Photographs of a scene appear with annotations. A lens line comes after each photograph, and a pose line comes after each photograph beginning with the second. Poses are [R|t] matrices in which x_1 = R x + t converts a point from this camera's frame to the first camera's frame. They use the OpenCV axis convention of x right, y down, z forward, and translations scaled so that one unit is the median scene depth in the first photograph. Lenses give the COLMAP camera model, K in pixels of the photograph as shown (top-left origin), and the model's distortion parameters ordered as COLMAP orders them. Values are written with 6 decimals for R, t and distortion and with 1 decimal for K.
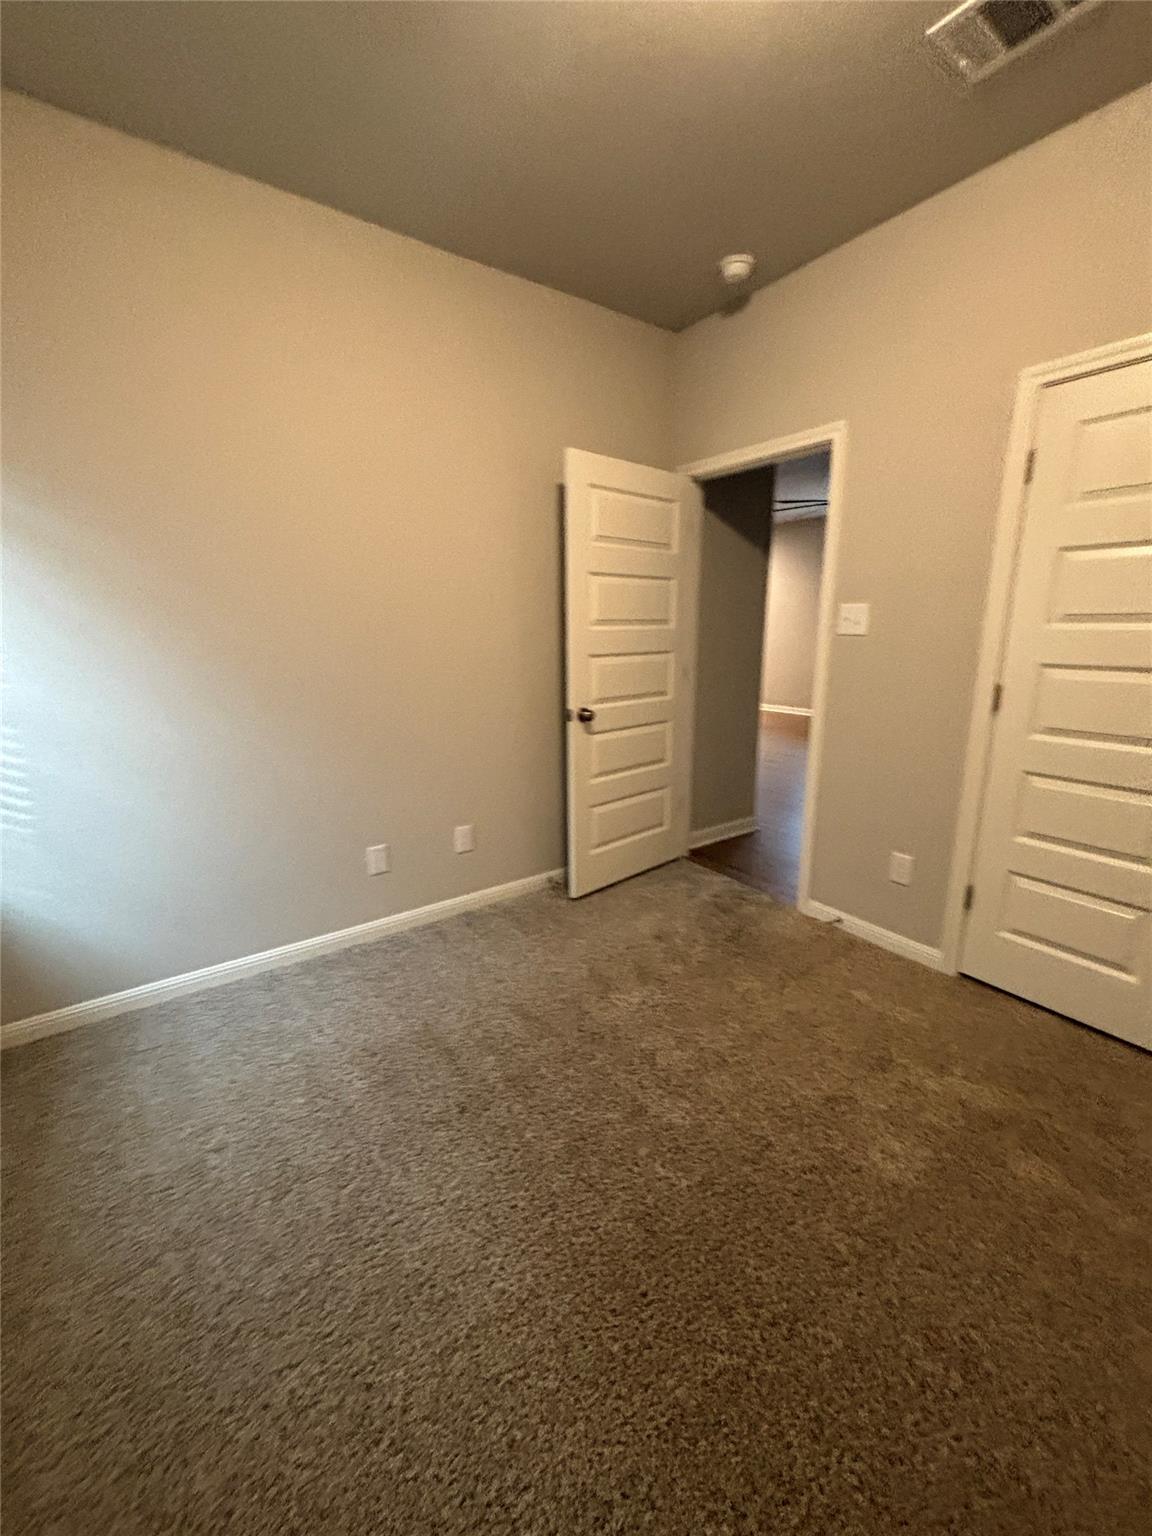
lens RADIAL K [[619.7, 0, 579.8], [0, 619.7, 765.5], [0, 0, 1]] dist [0.007828, -0.000589]
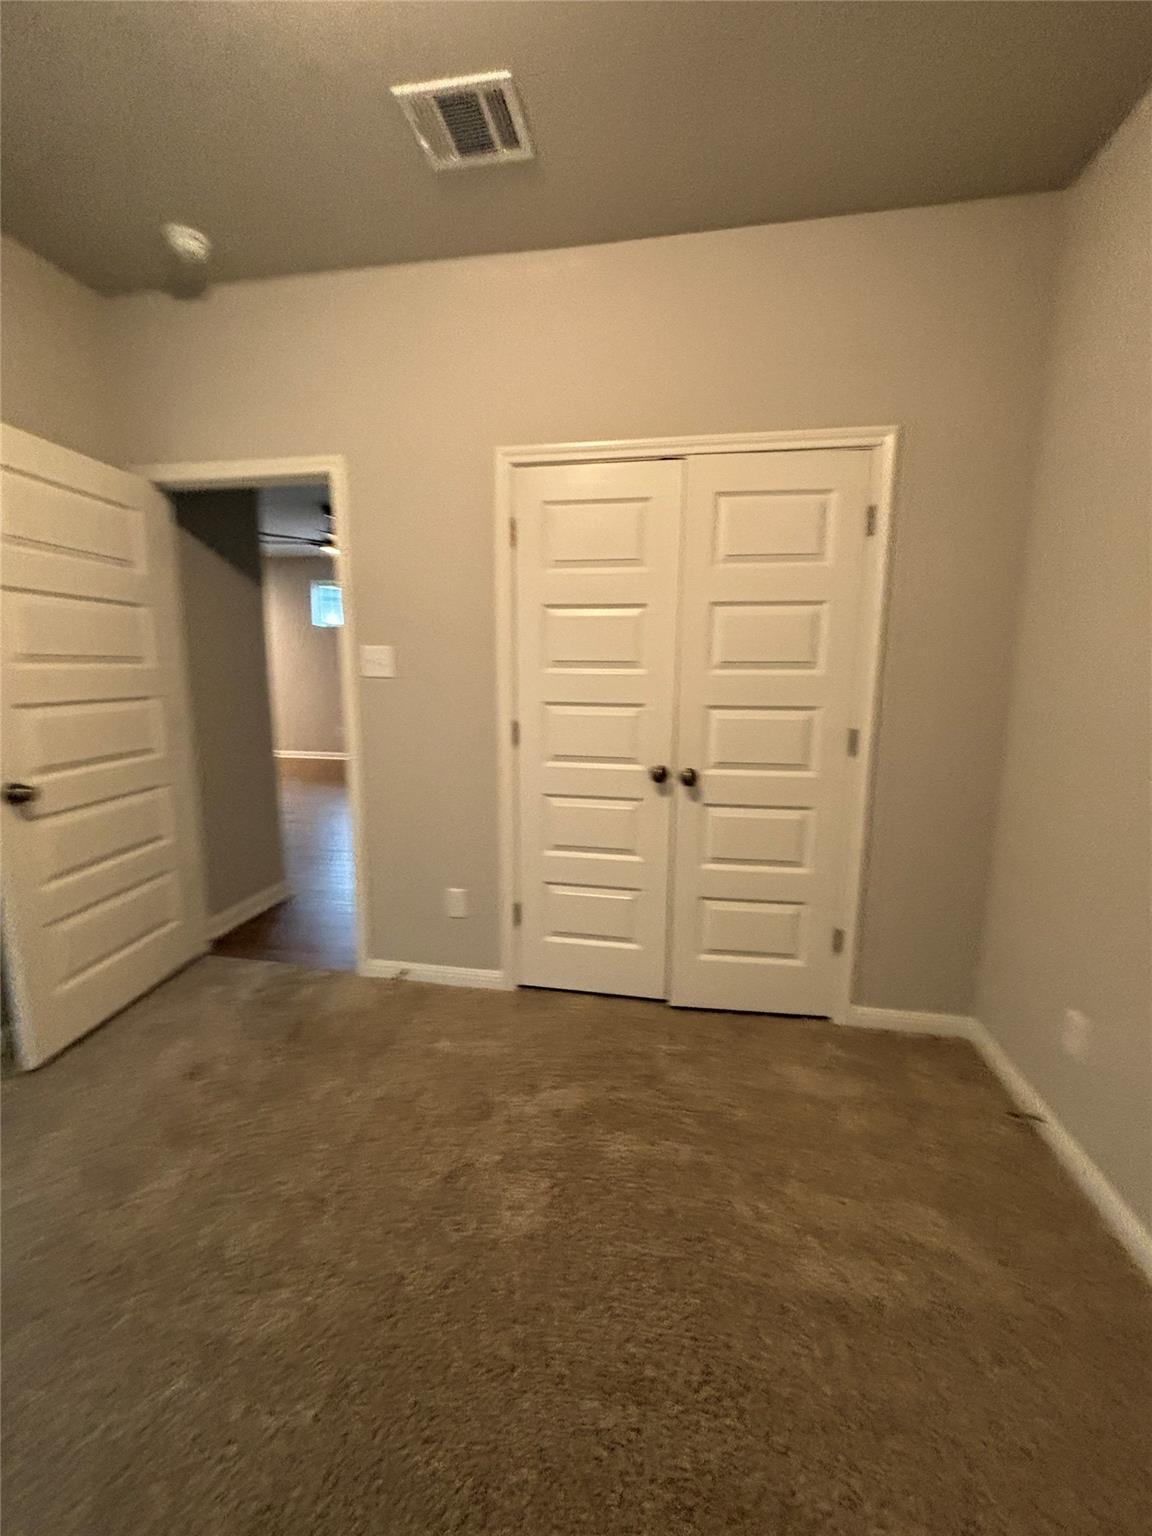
lens RADIAL K [[619.7, 0, 568.3], [0, 619.7, 764.1], [0, 0, 1]] dist [0.007828, -0.000589]
pose [[0.721420, -0.098729, 0.685424, -0.025332], [0.145282, 0.989336, -0.010407, -0.021812], [-0.677086, 0.107088, 0.728070, 0.109320]]
